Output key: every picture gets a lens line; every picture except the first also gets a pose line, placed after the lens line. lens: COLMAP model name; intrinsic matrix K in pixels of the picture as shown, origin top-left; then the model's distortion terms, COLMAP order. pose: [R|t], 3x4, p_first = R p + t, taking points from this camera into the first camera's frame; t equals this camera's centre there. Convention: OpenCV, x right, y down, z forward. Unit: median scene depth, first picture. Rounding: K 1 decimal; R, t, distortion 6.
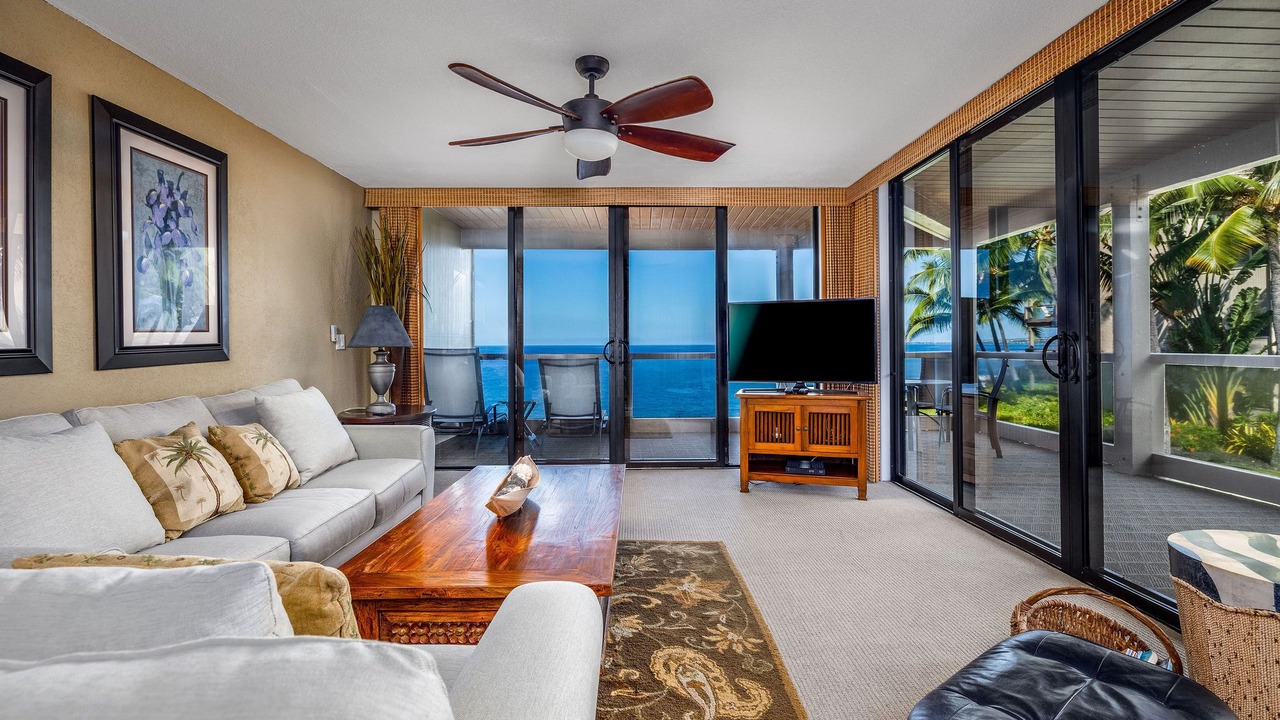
lens RADIAL K [[554.4, 0, 642.5], [0, 554.4, 331.5], [0, 0, 1]] dist [-0.000753, -0.000256]
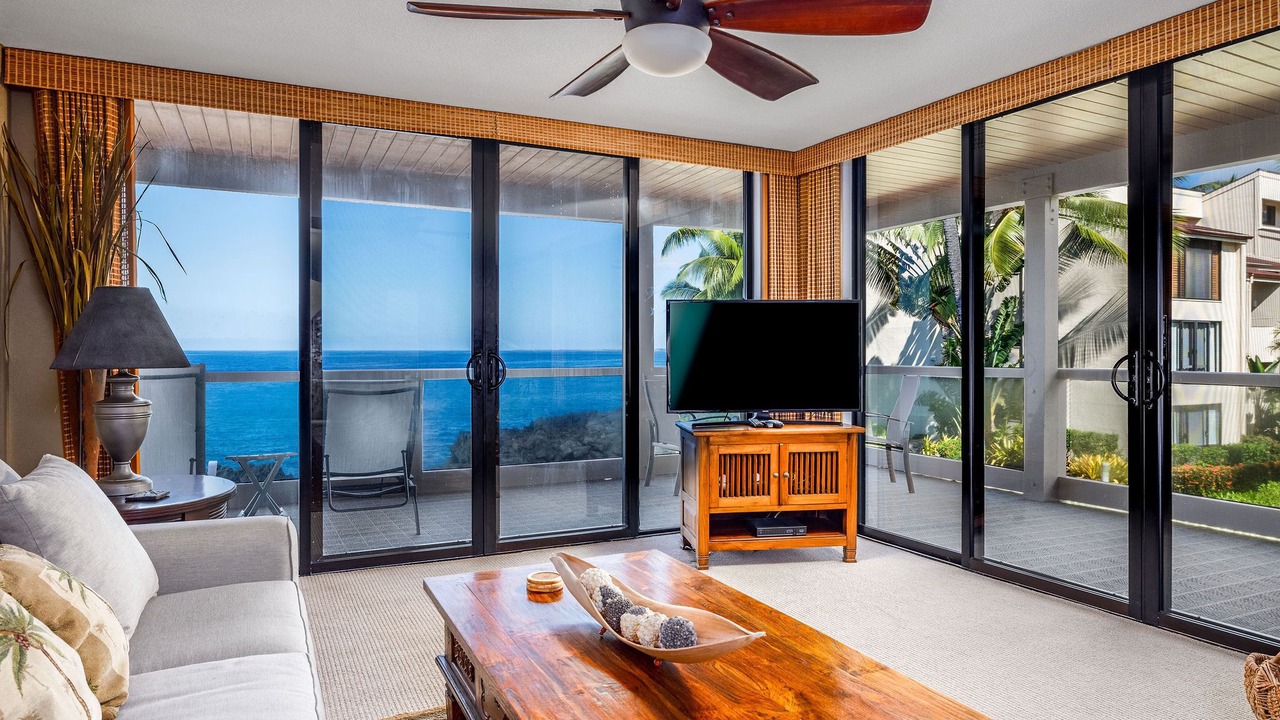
lens RADIAL K [[790.4, 0, 639.9], [0, 790.4, 346.4], [0, 0, 1]] dist [-0.004727, -0.002725]
pose [[0.903860, 0.006210, 0.427782, -0.403235], [-0.013574, 0.999807, 0.014167, -0.010024], [-0.427612, -0.018612, 0.903771, 0.158901]]
